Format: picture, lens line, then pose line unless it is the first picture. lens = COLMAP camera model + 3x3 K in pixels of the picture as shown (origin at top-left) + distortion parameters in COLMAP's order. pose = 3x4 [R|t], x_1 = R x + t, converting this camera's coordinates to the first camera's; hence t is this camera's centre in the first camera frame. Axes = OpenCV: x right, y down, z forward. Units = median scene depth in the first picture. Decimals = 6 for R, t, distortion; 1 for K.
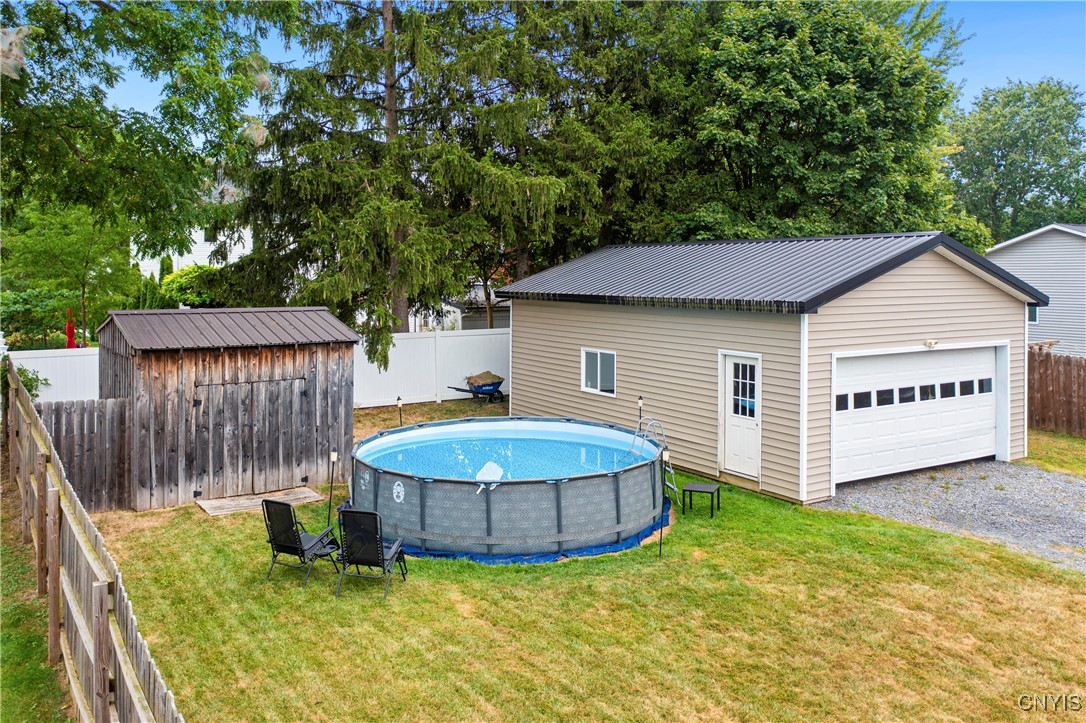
lens RADIAL K [[890.9, 0, 544.0], [0, 890.9, 276.2], [0, 0, 1]] dist [-0.008214, -0.001765]
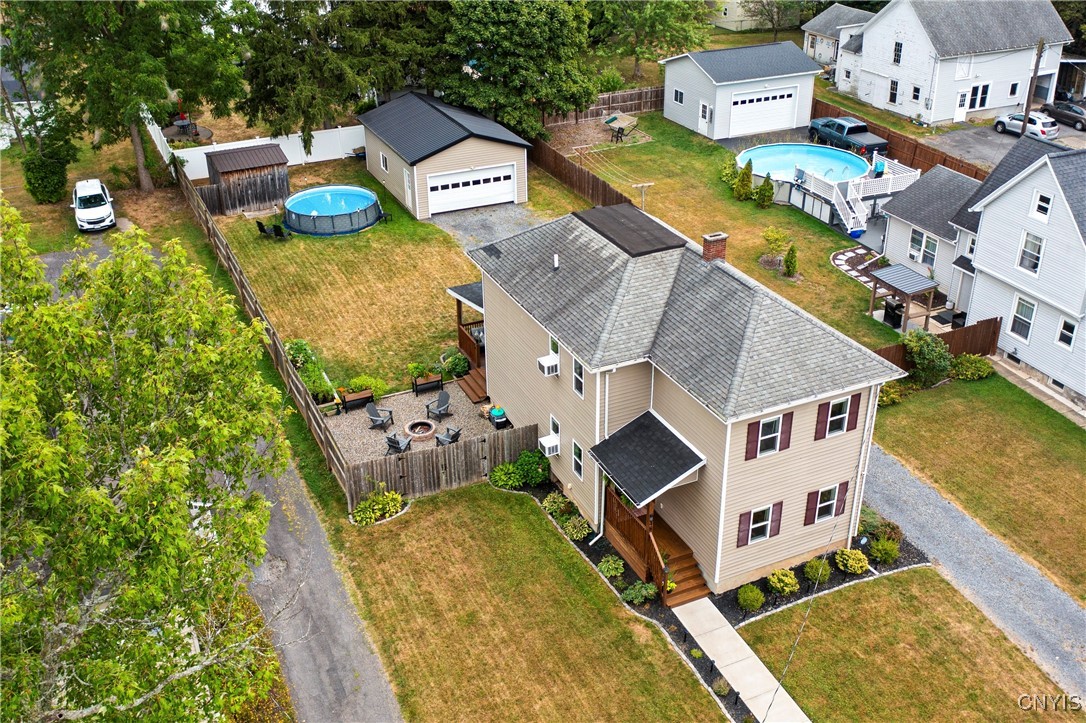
lens RADIAL K [[1071.7, 0, 543.0], [0, 1071.7, 361.5], [0, 0, 1]] dist [-0.007777, -0.010815]
pose [[0.991504, 0.050137, -0.120022, 1.233275], [0.010917, 0.887397, 0.460877, -1.089728], [0.129614, -0.458272, 0.879311, -2.640865]]
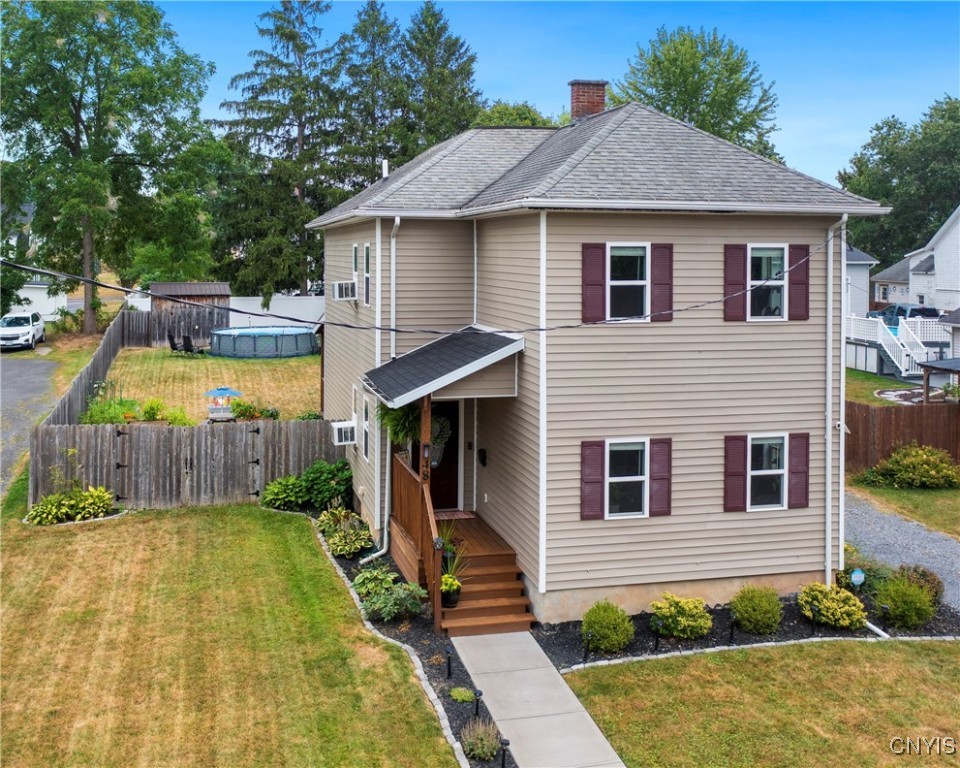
lens RADIAL K [[1052.6, 0, 446.4], [0, 1052.6, 250.7], [0, 0, 1]] dist [-0.000175, -0.003857]
pose [[0.942828, 0.003857, -0.333257, 1.613906], [-0.007719, 0.999918, -0.010264, -0.036790], [0.333189, 0.012249, 0.942780, -1.969365]]
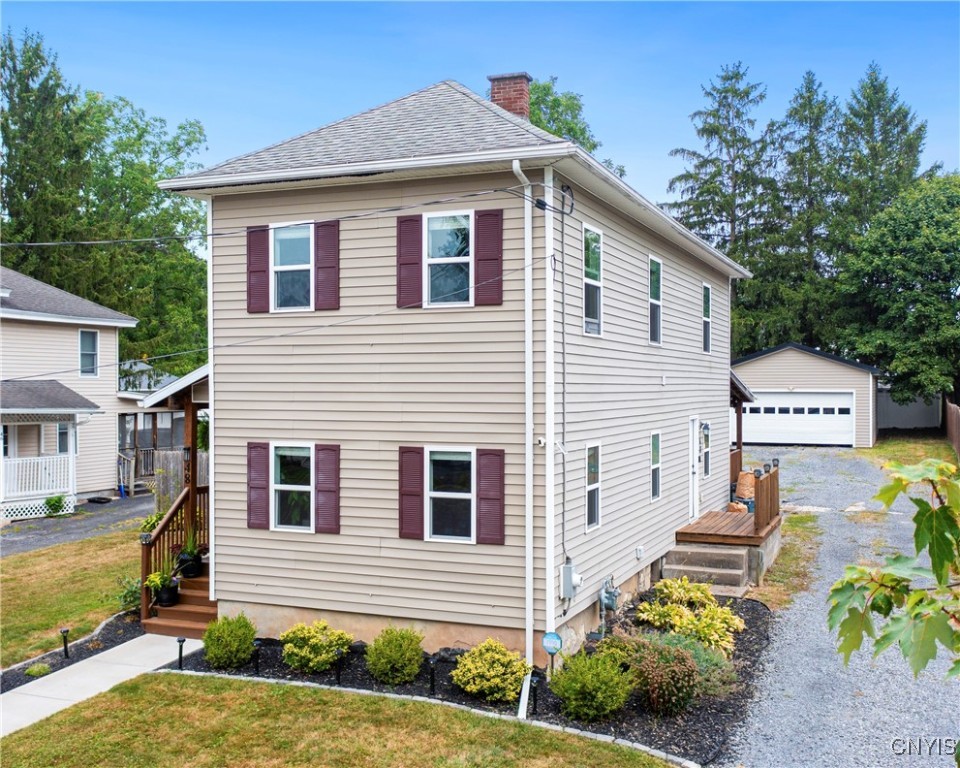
lens RADIAL K [[999.2, 0, 498.8], [0, 999.2, 381.9], [0, 0, 1]] dist [-0.001574, -0.008058]
pose [[0.581262, -0.001391, -0.813716, 2.305709], [-0.010654, 0.999900, -0.009319, 0.099174], [0.813647, 0.014086, 0.581189, -1.241558]]
